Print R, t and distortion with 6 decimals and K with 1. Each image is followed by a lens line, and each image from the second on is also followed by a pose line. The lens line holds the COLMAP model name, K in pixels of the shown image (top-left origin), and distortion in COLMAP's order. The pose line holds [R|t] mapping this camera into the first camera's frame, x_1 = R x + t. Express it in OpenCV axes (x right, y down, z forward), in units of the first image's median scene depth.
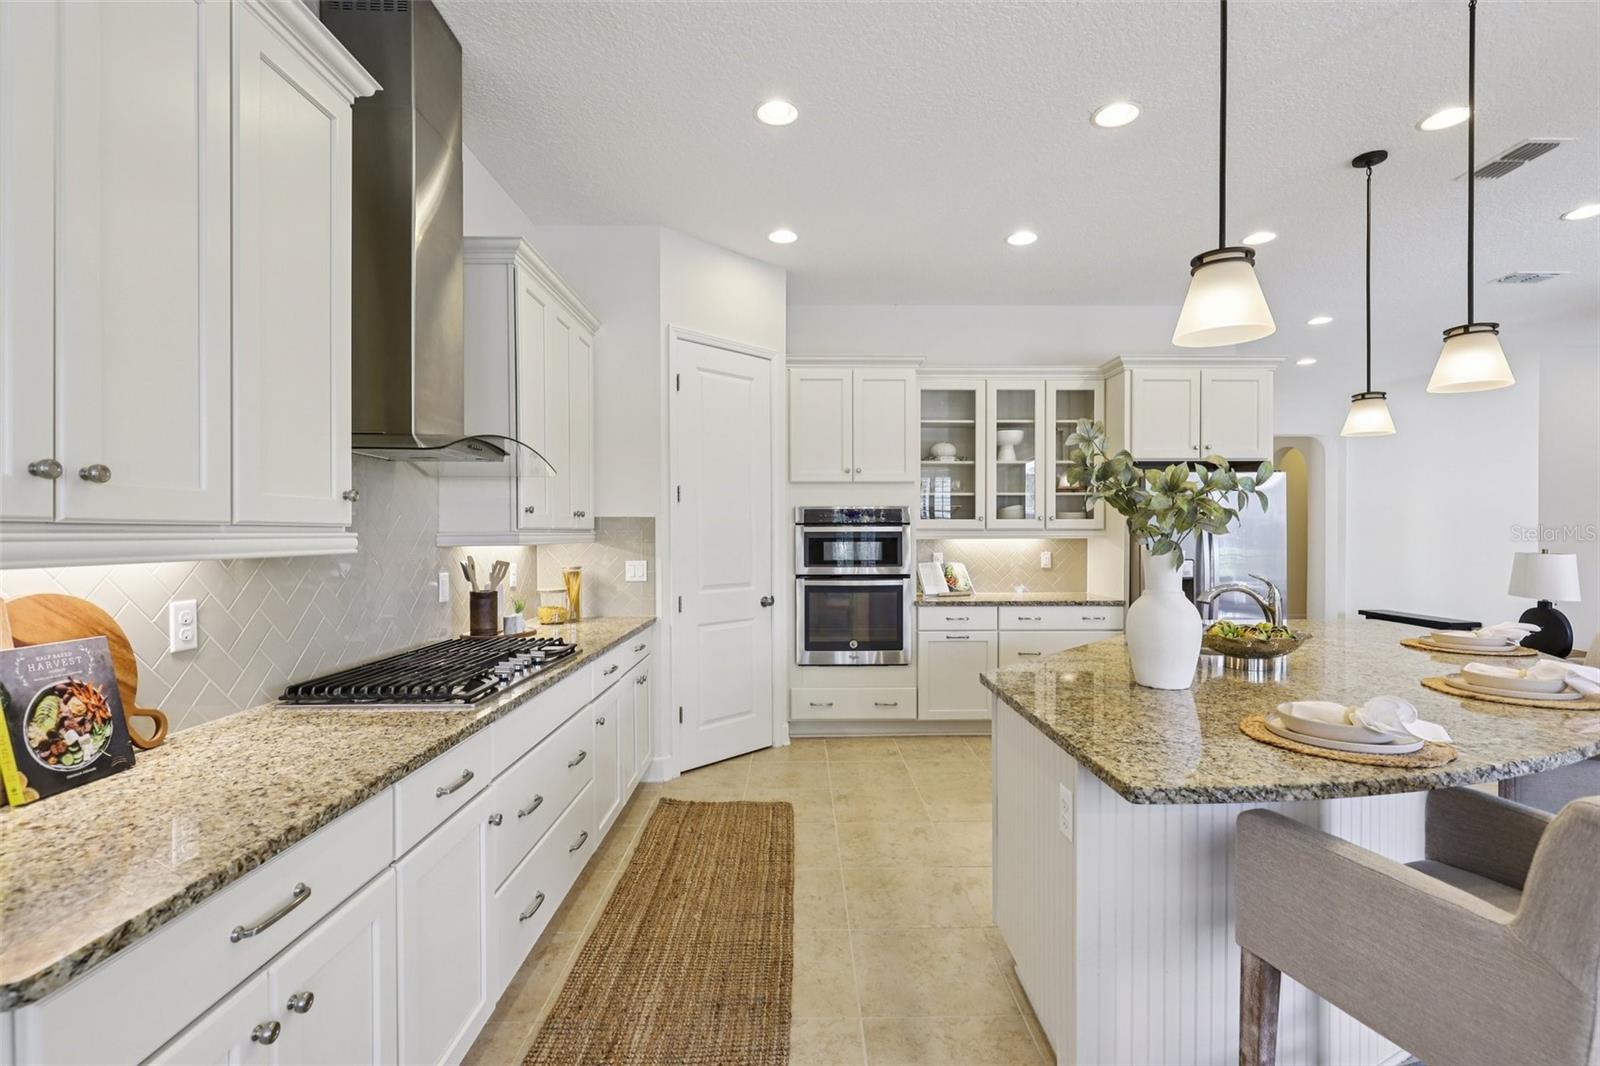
lens RADIAL K [[724.5, 0, 811.3], [0, 724.5, 536.2], [0, 0, 1]] dist [0.002093, -0.000184]
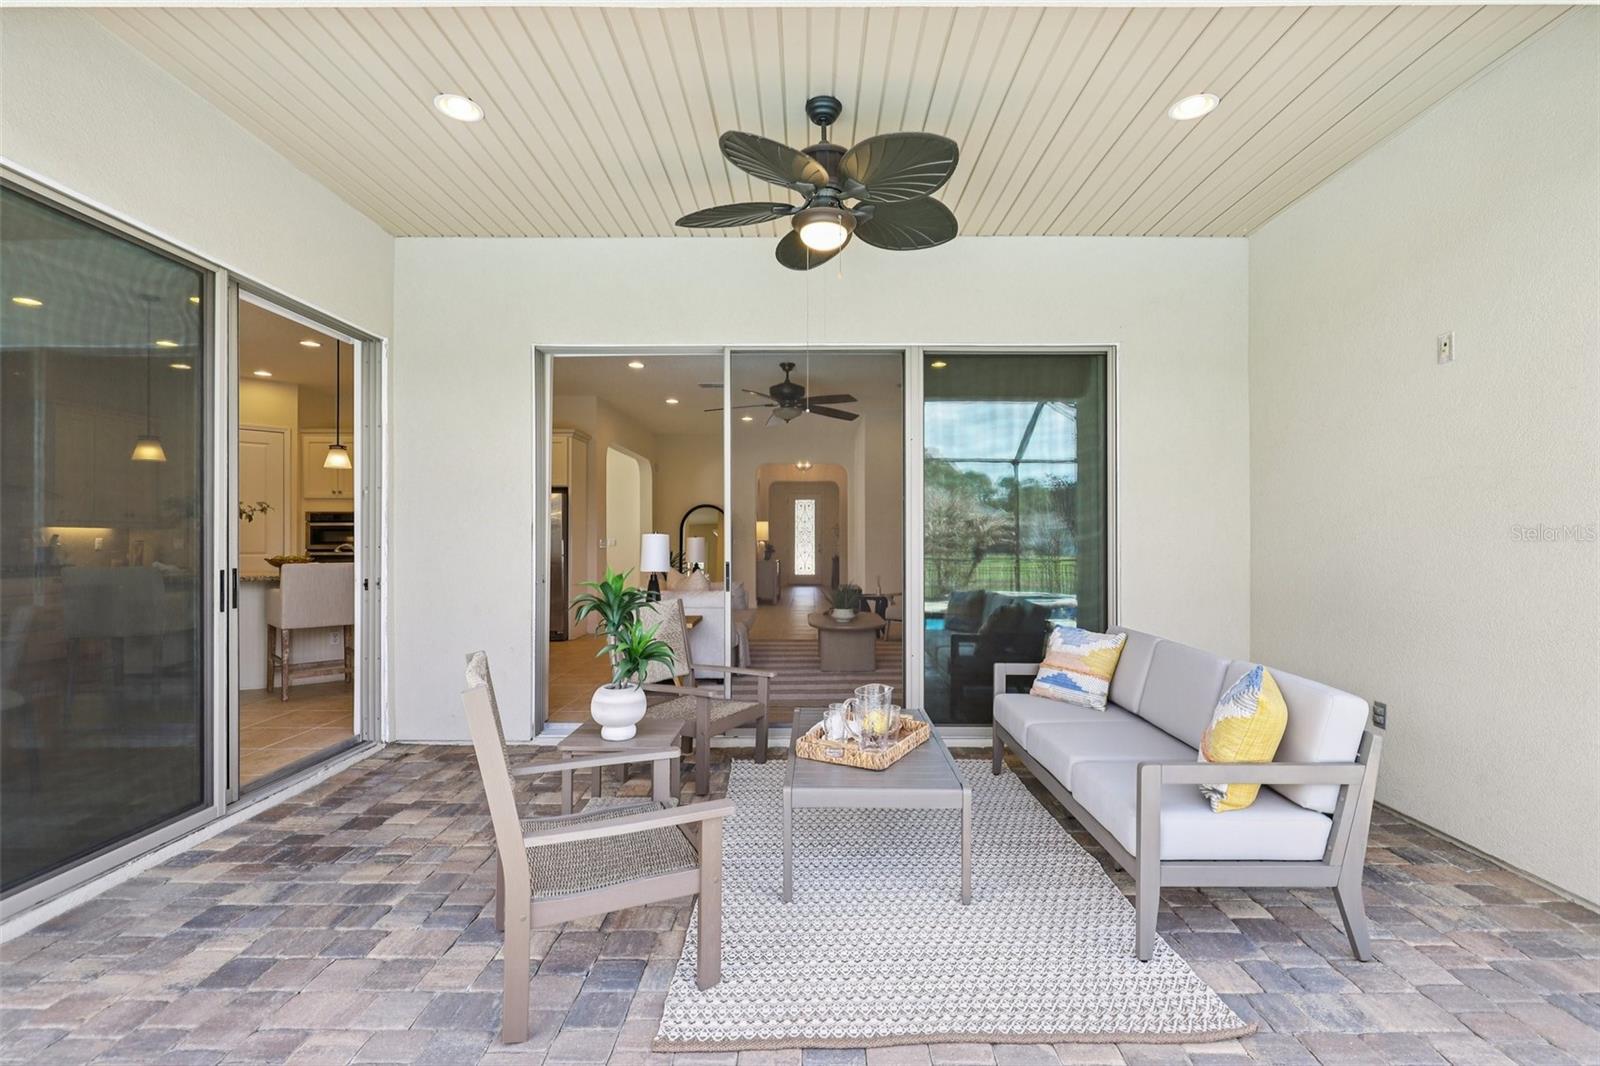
lens RADIAL K [[724.5, 0, 805.9], [0, 724.5, 533.5], [0, 0, 1]] dist [0.002093, -0.000184]
pose [[0.999783, 0.001095, -0.020812, 1.427217], [-0.001464, 0.999842, -0.017702, 0.049379], [0.020789, 0.017728, 0.999627, -0.893967]]
